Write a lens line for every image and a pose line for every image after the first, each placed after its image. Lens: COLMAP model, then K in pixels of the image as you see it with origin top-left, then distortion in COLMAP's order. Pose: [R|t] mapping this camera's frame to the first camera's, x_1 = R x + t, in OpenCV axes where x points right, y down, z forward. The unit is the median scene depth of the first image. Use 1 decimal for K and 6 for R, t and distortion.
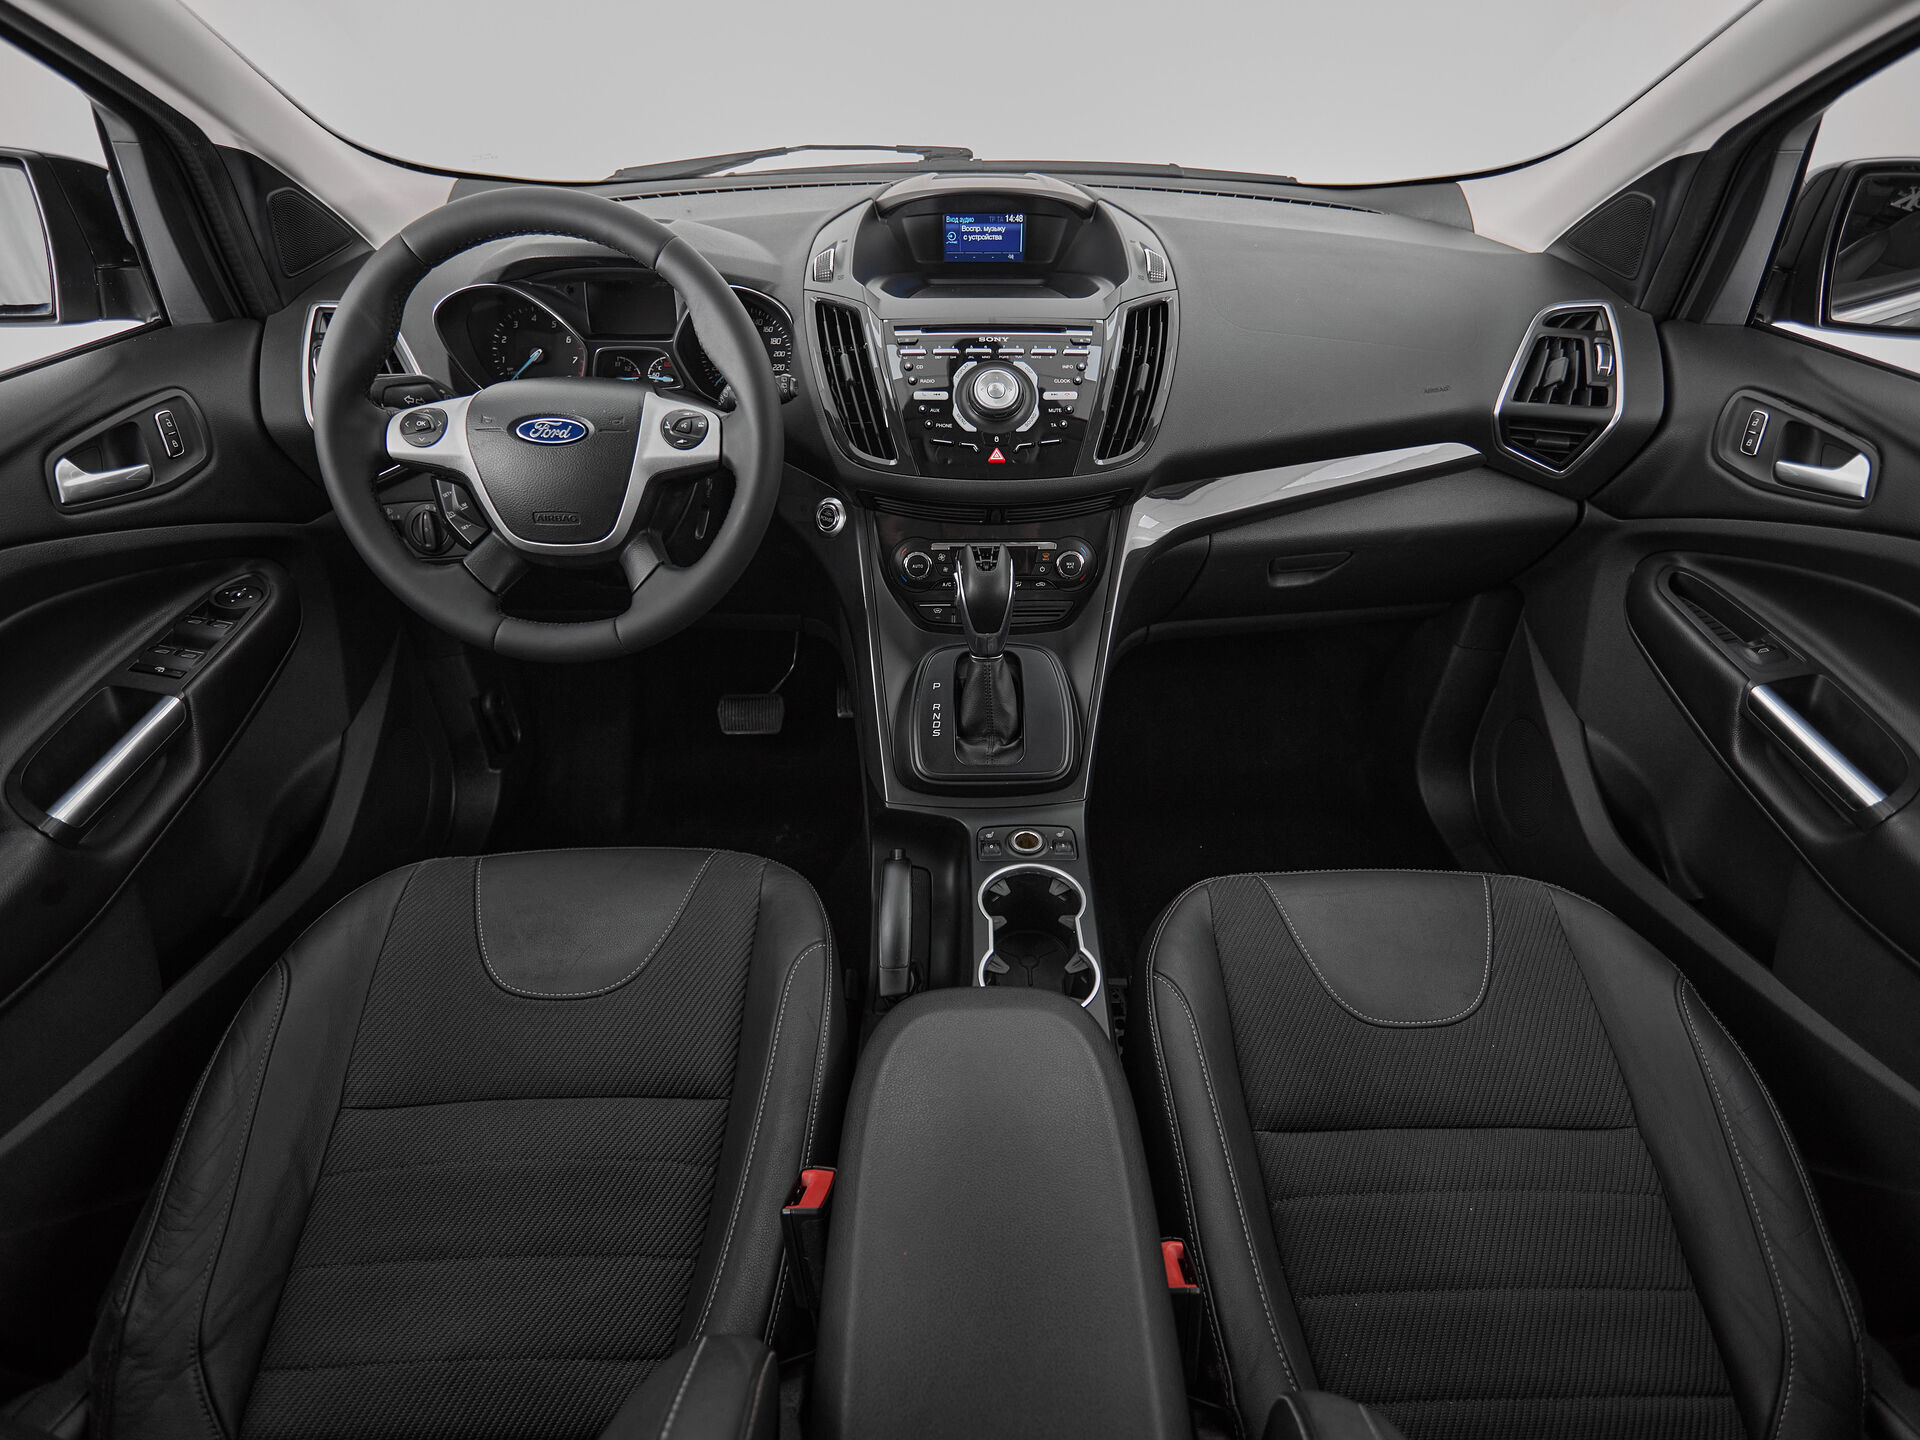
lens RADIAL K [[1015.5, 0, 972.0], [0, 1015.5, 717.6], [0, 0, 1]] dist [0.000657, -0.002470]
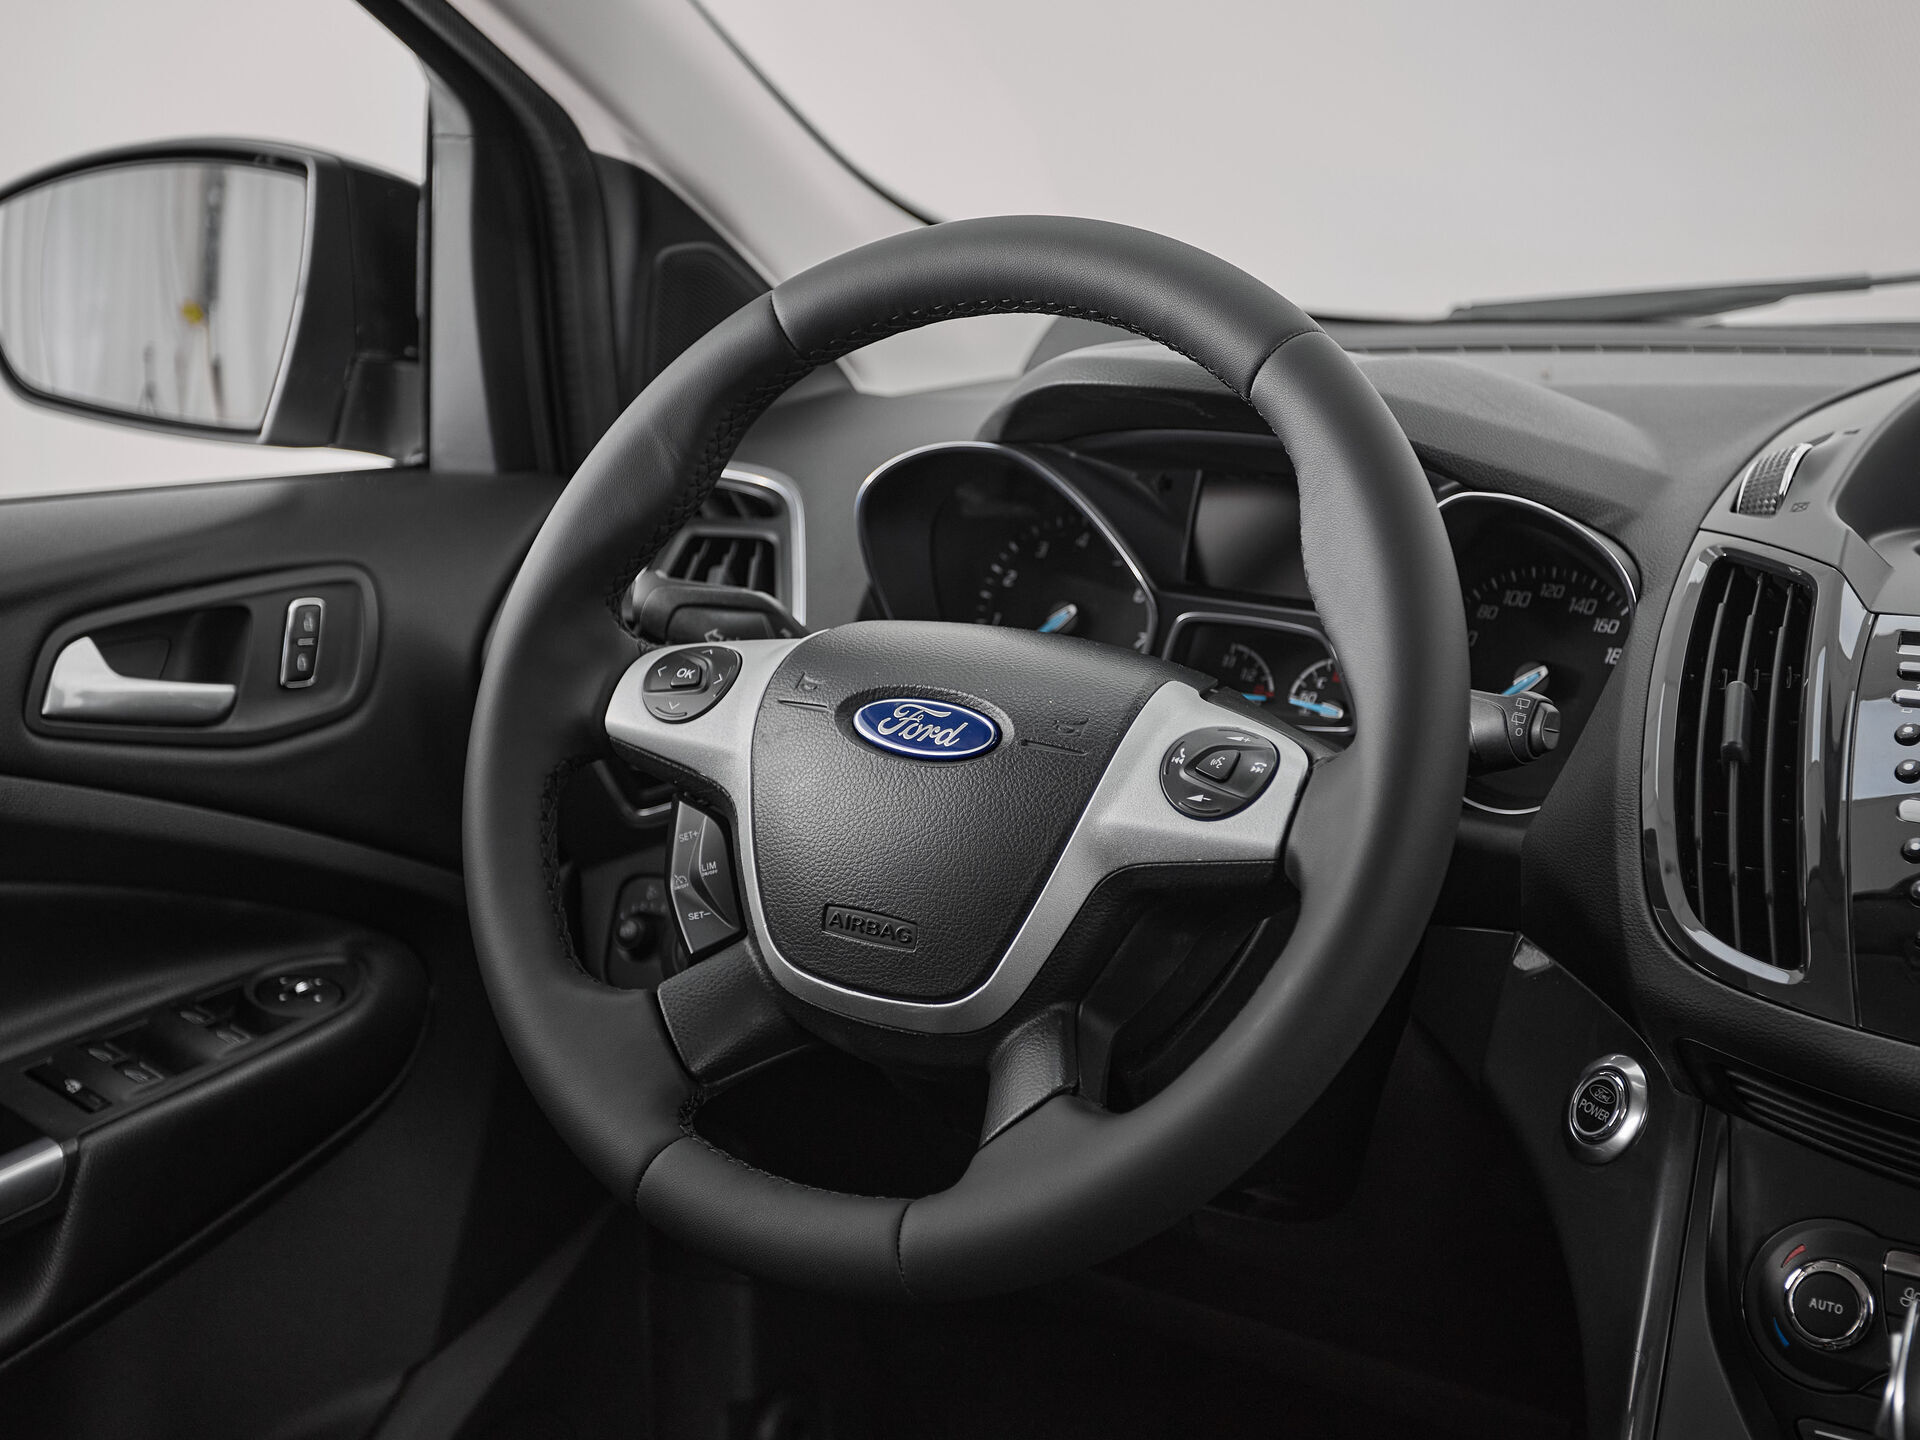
lens RADIAL K [[2664.2, 0, 949.1], [0, 2664.2, 713.3], [0, 0, 1]] dist [0.032872, 0.049712]
pose [[0.833841, 0.129487, -0.536602, 0.154876], [-0.326451, 0.899560, -0.290210, 0.021451], [0.445127, 0.417163, 0.792361, 0.124241]]
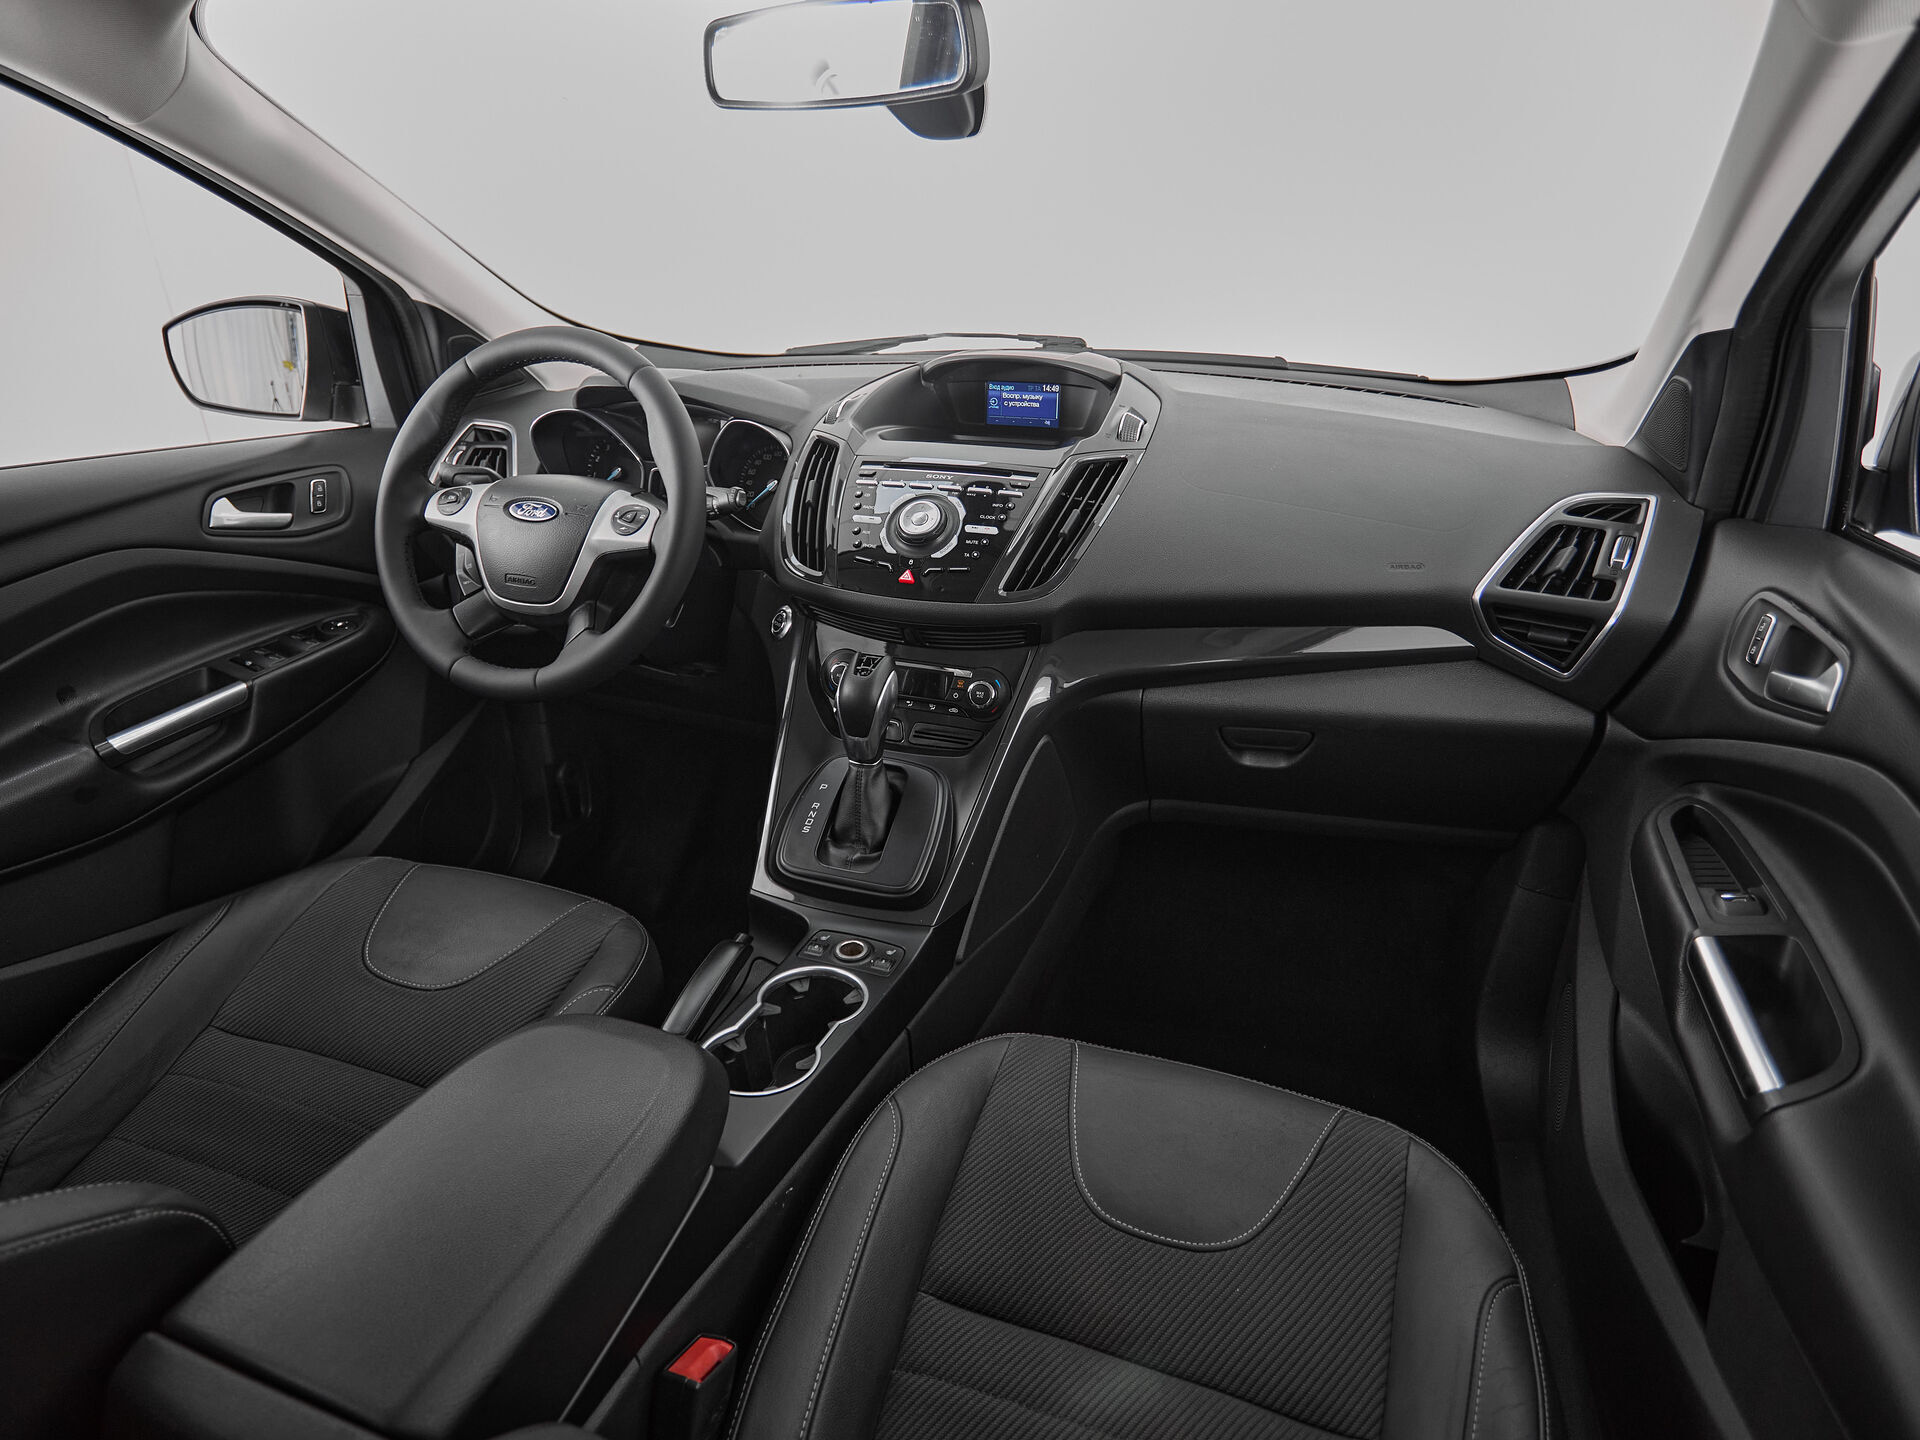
lens RADIAL K [[1084.3, 0, 946.3], [0, 1084.3, 718.1], [0, 0, 1]] dist [0.000678, 0.000360]
pose [[0.931818, 0.140419, -0.334661, 0.447779], [-0.207529, 0.962643, -0.173926, 0.068096], [0.297737, 0.231519, 0.926149, 0.007535]]
